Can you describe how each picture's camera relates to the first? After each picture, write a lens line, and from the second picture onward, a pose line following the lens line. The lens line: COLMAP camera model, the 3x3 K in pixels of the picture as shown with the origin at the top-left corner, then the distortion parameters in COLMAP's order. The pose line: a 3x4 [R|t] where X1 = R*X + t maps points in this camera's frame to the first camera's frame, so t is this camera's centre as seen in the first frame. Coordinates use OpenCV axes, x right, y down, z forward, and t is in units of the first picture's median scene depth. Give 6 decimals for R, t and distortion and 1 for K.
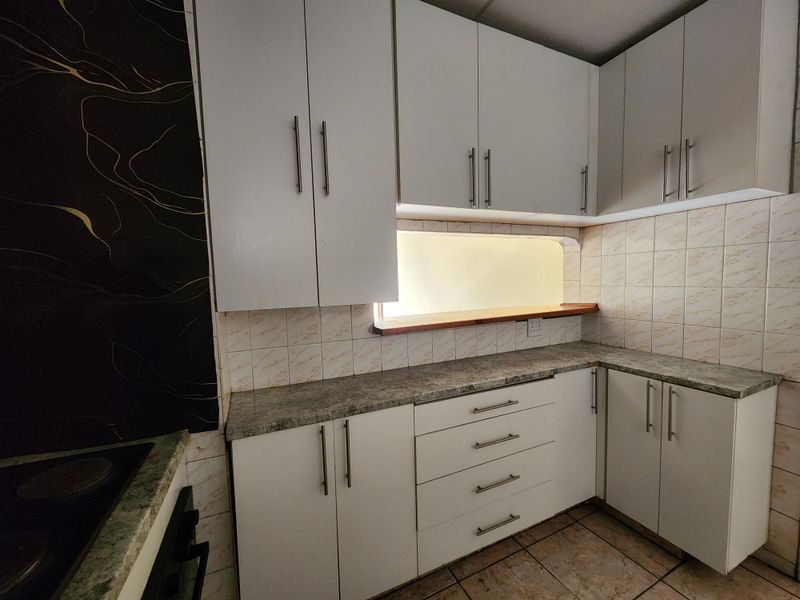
lens RADIAL K [[324.9, 0, 401.4], [0, 324.9, 304.3], [0, 0, 1]] dist [-0.000747, -0.000281]
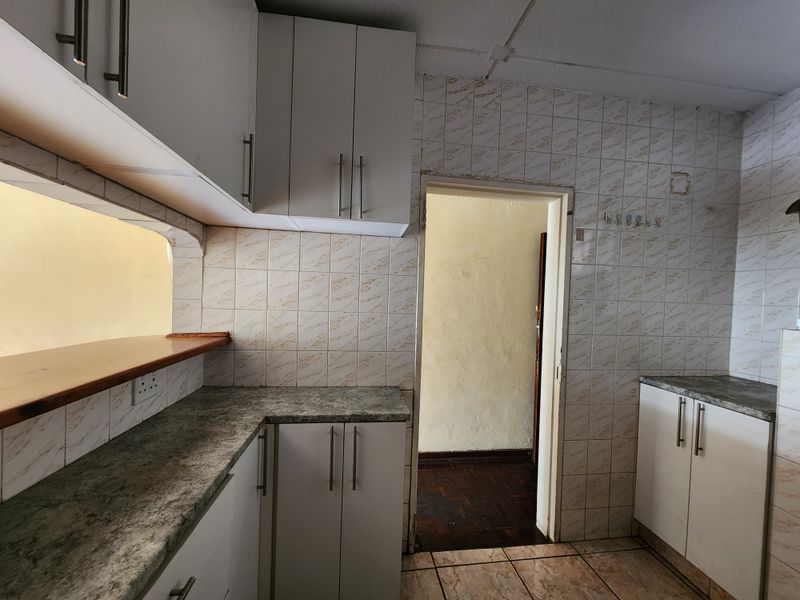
lens RADIAL K [[324.9, 0, 401.4], [0, 324.9, 304.3], [0, 0, 1]] dist [-0.000747, -0.000281]
pose [[0.293164, 0.023115, 0.955783, 0.016628], [0.029990, 0.998993, -0.033358, -0.036781], [-0.955592, 0.038443, 0.292176, 0.512071]]
